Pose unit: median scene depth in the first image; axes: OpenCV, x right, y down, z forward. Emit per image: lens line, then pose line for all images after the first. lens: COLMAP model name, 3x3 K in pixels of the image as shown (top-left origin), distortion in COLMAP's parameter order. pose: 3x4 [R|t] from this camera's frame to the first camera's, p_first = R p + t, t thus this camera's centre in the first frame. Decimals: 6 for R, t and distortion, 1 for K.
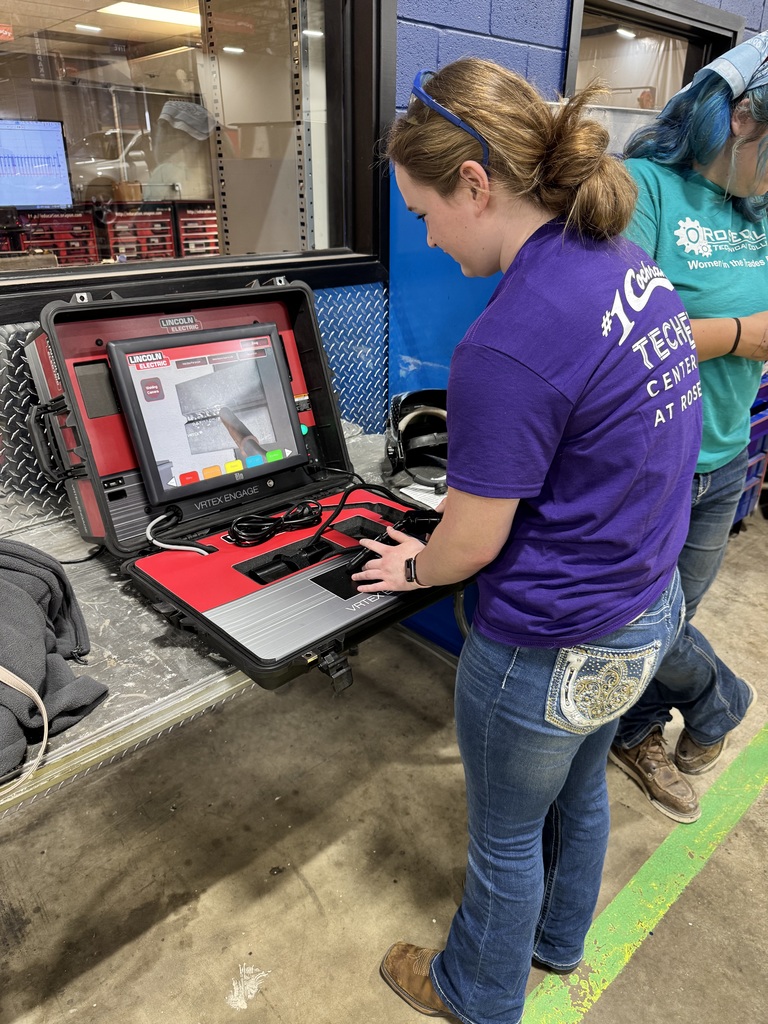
lens RADIAL K [[749.8, 0, 384.0], [0, 749.8, 512.0], [0, 0, 1]] dist [0.000079, -0.000531]
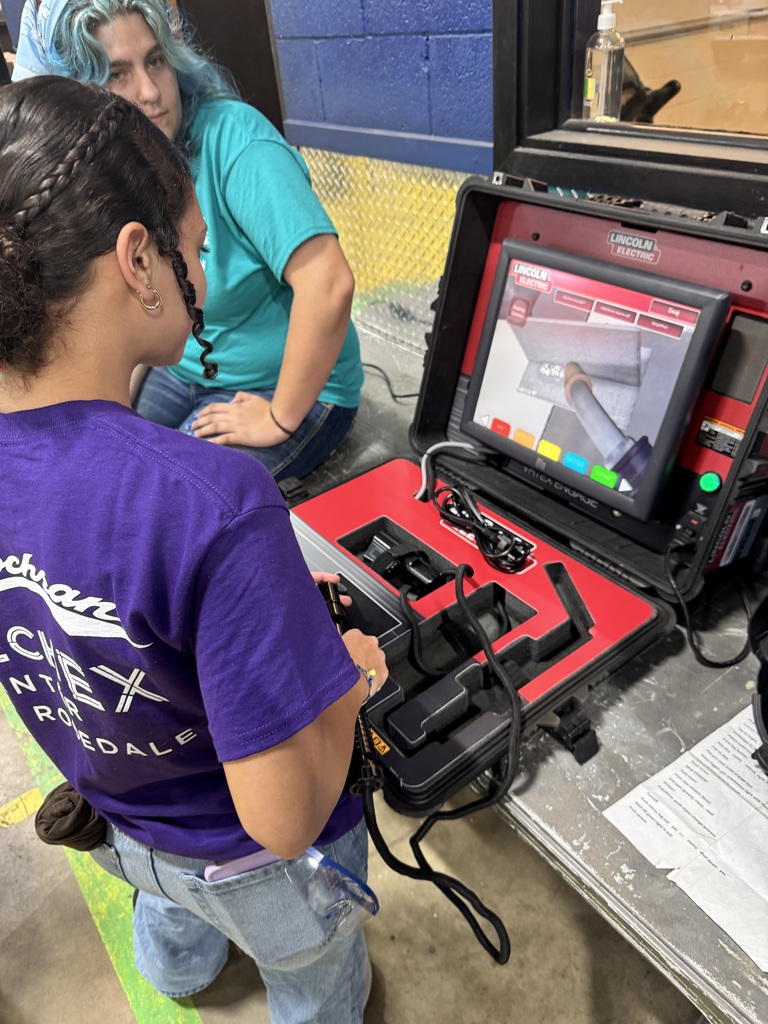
lens RADIAL K [[749.8, 0, 384.0], [0, 749.8, 512.0], [0, 0, 1]] dist [0.000079, -0.000531]
pose [[-0.095736, 0.570851, -0.815453, 0.462919], [-0.326892, 0.755751, 0.567435, -0.387400], [0.940200, 0.320889, 0.114254, 0.791030]]
